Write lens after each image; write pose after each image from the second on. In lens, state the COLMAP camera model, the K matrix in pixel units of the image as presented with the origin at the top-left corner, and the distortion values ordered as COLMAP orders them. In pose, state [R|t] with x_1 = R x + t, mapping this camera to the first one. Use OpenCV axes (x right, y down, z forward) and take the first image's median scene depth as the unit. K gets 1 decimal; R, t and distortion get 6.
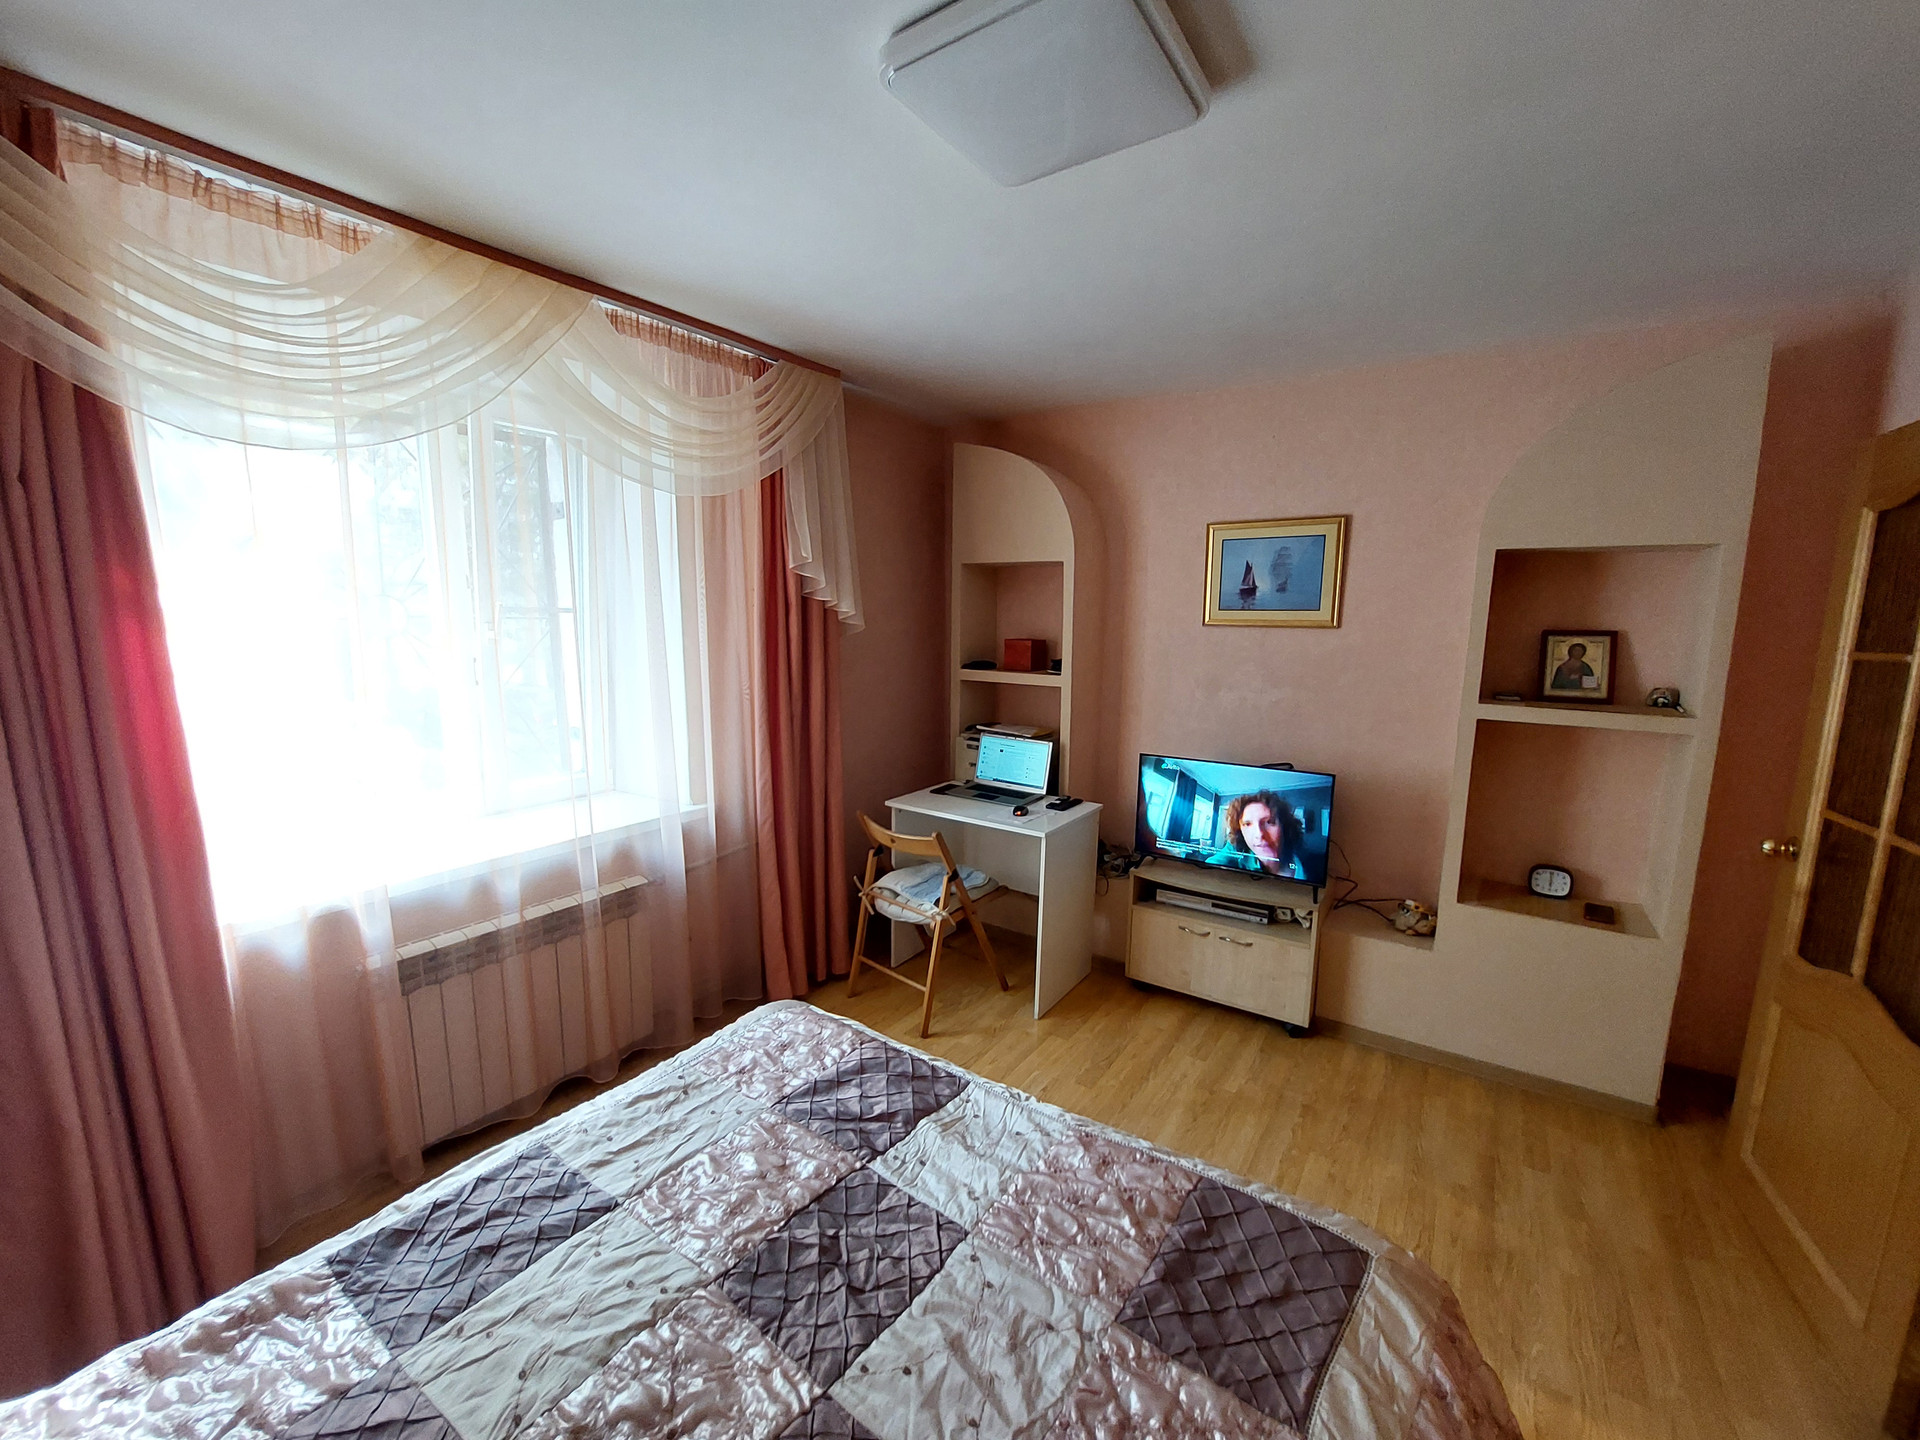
lens RADIAL K [[770.2, 0, 942.7], [0, 770.2, 725.6], [0, 0, 1]] dist [-0.016578, 0.000019]
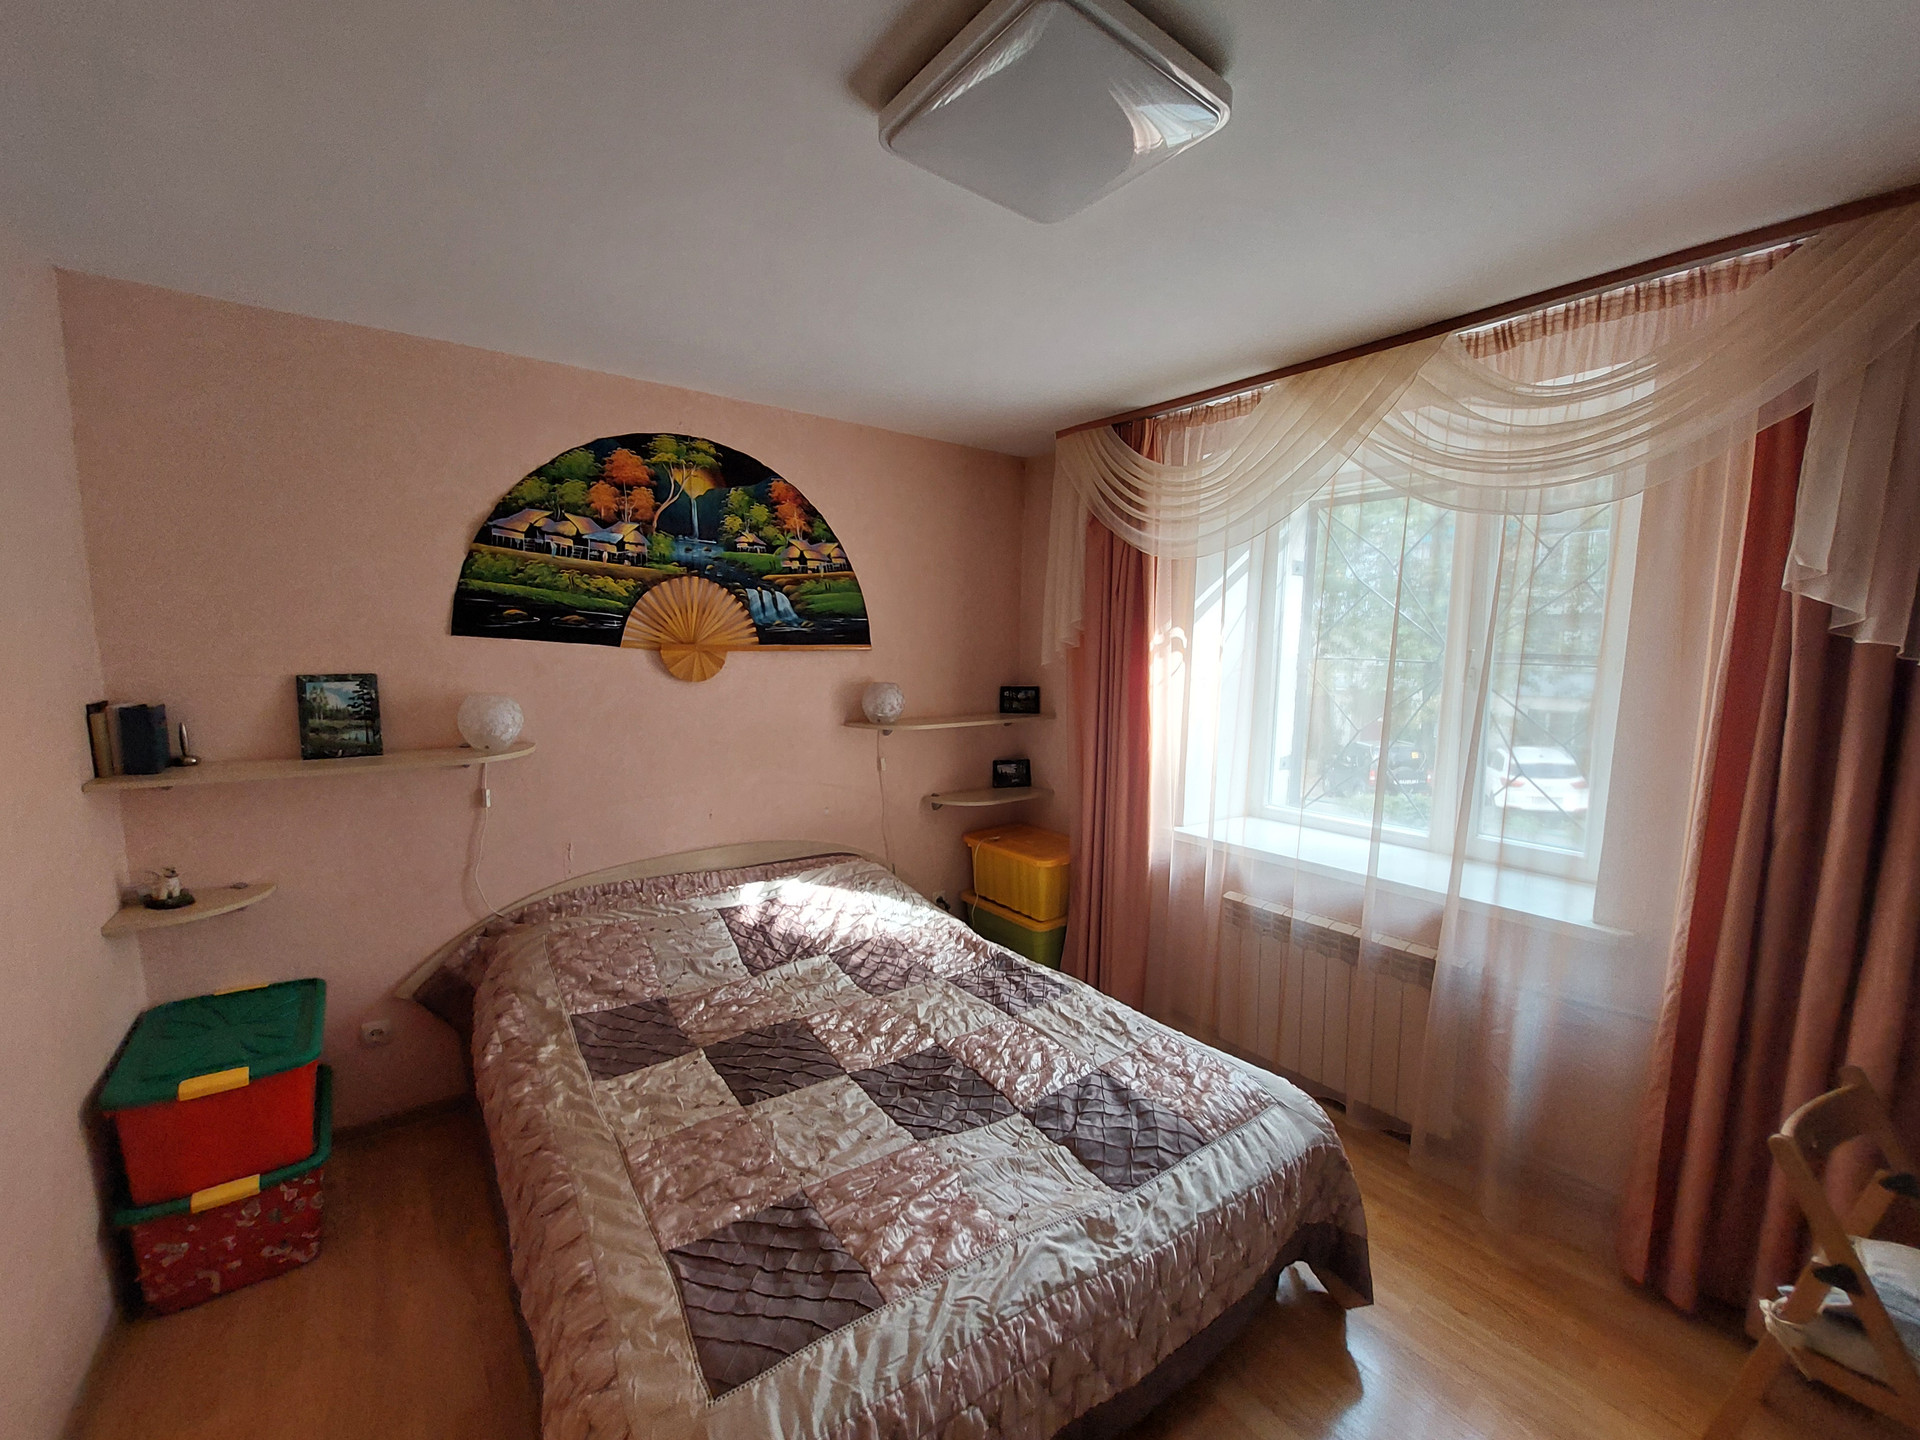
lens RADIAL K [[766.6, 0, 947.0], [0, 766.6, 731.2], [0, 0, 1]] dist [-0.012300, 0.000146]
pose [[-0.297034, 0.098002, -0.949825, 1.020209], [-0.157675, 0.976030, 0.150014, -0.168384], [0.941759, 0.194323, -0.274461, 1.118166]]
